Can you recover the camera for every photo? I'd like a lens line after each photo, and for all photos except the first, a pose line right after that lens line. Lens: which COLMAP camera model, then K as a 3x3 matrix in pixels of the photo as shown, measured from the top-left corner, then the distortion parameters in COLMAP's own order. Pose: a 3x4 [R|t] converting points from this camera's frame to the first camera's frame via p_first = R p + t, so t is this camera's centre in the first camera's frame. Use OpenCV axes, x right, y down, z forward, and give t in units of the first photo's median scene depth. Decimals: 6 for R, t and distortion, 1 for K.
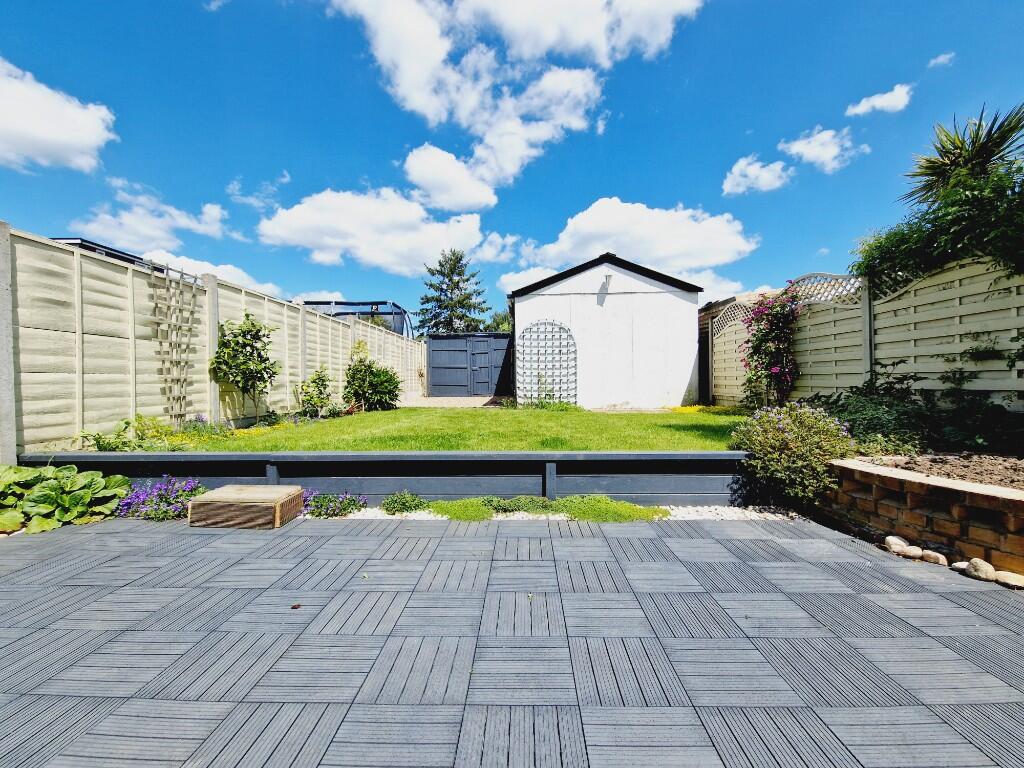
lens RADIAL K [[414.8, 0, 515.1], [0, 414.8, 382.0], [0, 0, 1]] dist [-0.003633, -0.000927]
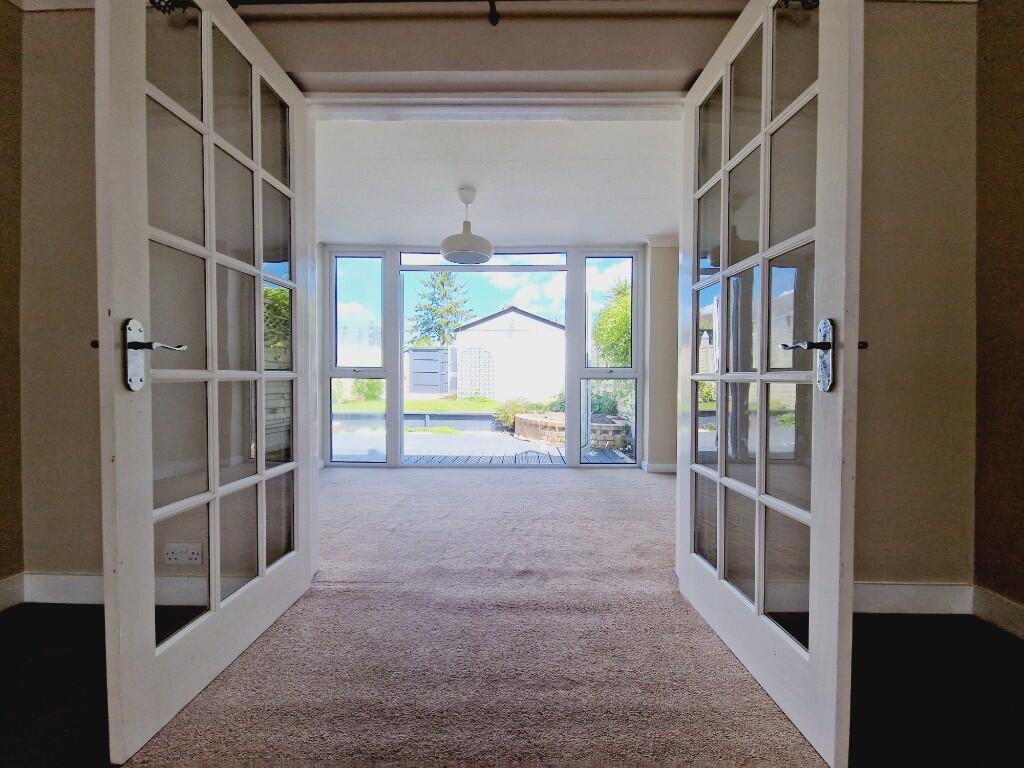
lens RADIAL K [[414.8, 0, 516.4], [0, 414.8, 390.1], [0, 0, 1]] dist [-0.003633, -0.000927]
pose [[0.999938, 0.011059, 0.001012, 0.369695], [-0.011081, 0.999637, 0.024539, -0.030398], [-0.000740, -0.024549, 0.999698, -0.992842]]
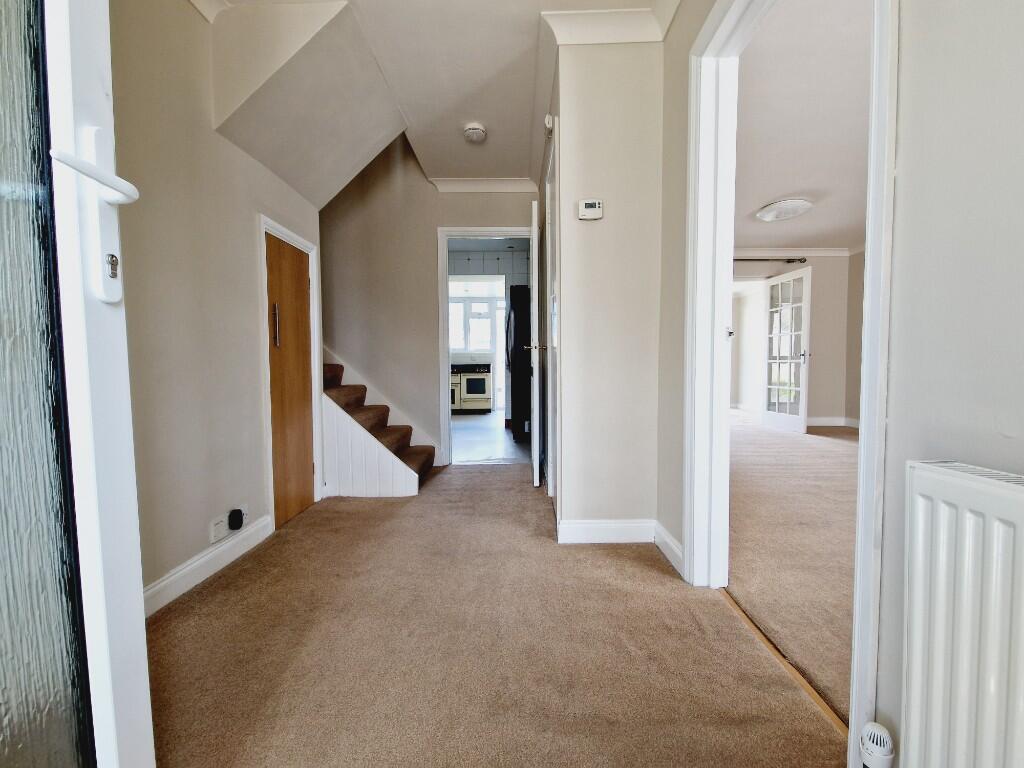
lens RADIAL K [[414.8, 0, 512.6], [0, 414.8, 381.6], [0, 0, 1]] dist [-0.003633, -0.000927]
pose [[0.999948, 0.003797, 0.009444, -0.190088], [-0.004155, 0.999261, 0.038218, -0.018386], [-0.009292, -0.038256, 0.999225, -1.784438]]
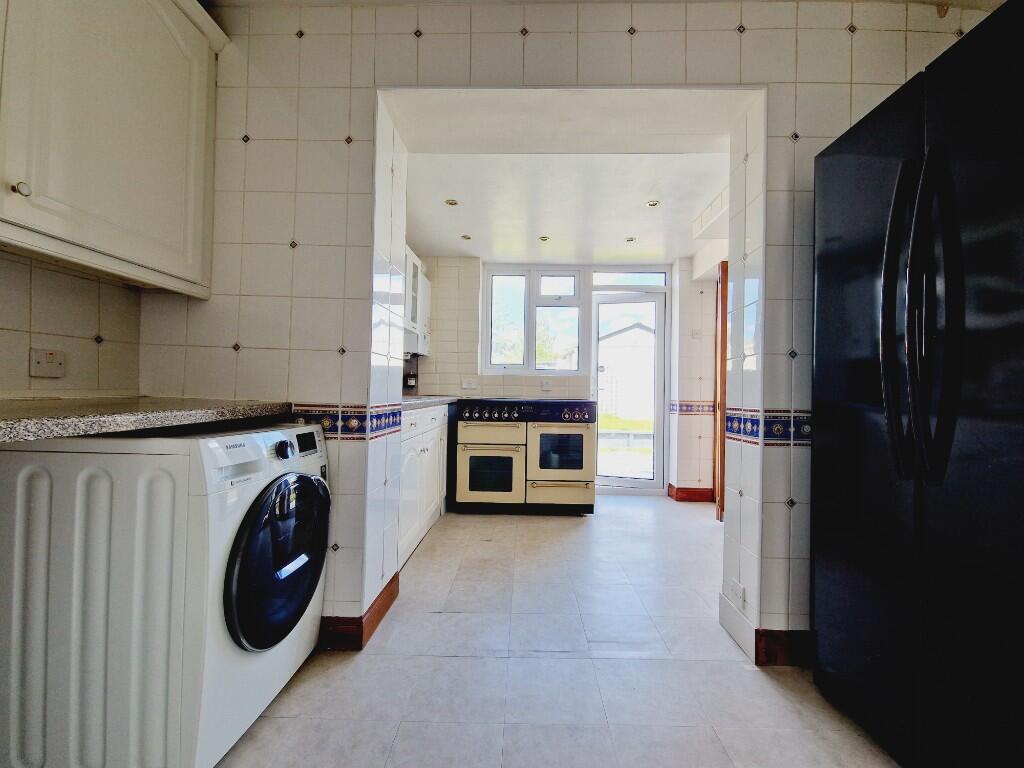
lens RADIAL K [[414.8, 0, 517.7], [0, 414.8, 390.0], [0, 0, 1]] dist [-0.003633, -0.000927]
pose [[0.999635, 0.027027, -0.000551, -0.371937], [-0.027030, 0.999603, -0.007948, -0.034040], [0.000336, 0.007960, 0.999968, -0.974738]]
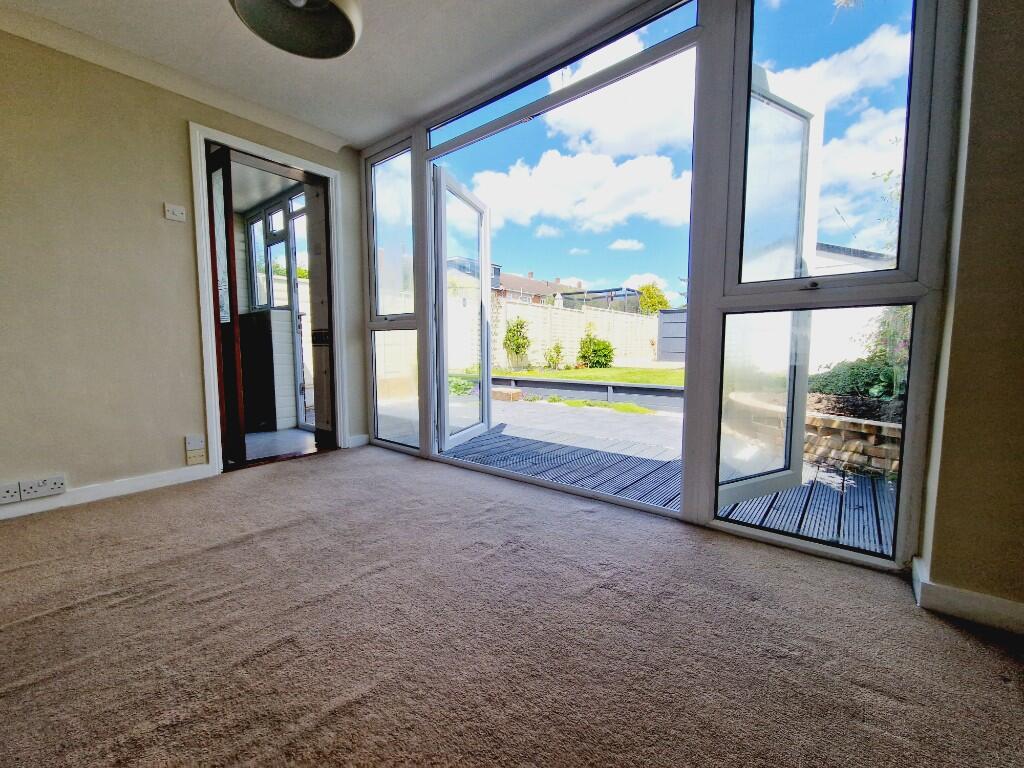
lens RADIAL K [[414.8, 0, 521.2], [0, 414.8, 382.5], [0, 0, 1]] dist [-0.003633, -0.000927]
pose [[0.789364, 0.054619, -0.611491, 0.564890], [-0.003919, 0.996463, 0.083947, -0.006569], [0.613913, -0.063868, 0.786786, -0.553774]]
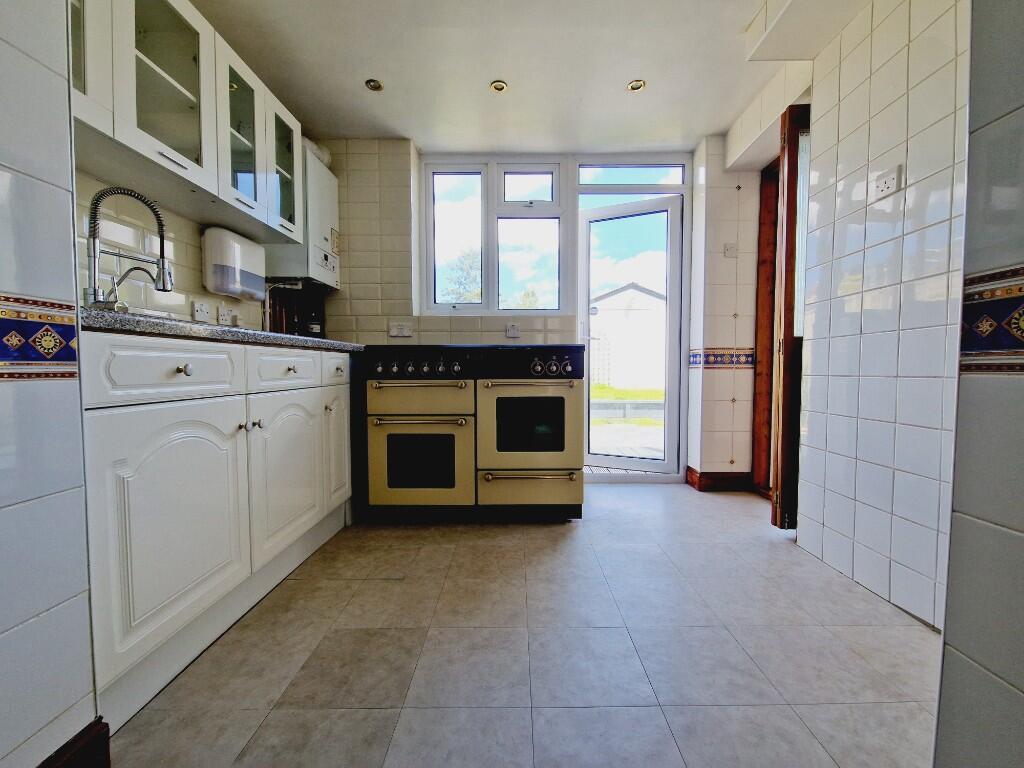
lens RADIAL K [[414.8, 0, 515.1], [0, 414.8, 387.3], [0, 0, 1]] dist [-0.003633, -0.000927]
pose [[0.999888, 0.008160, 0.012566, -0.324241], [-0.008721, 0.998937, 0.045254, -0.001563], [-0.012183, -0.045359, 0.998896, -0.746392]]
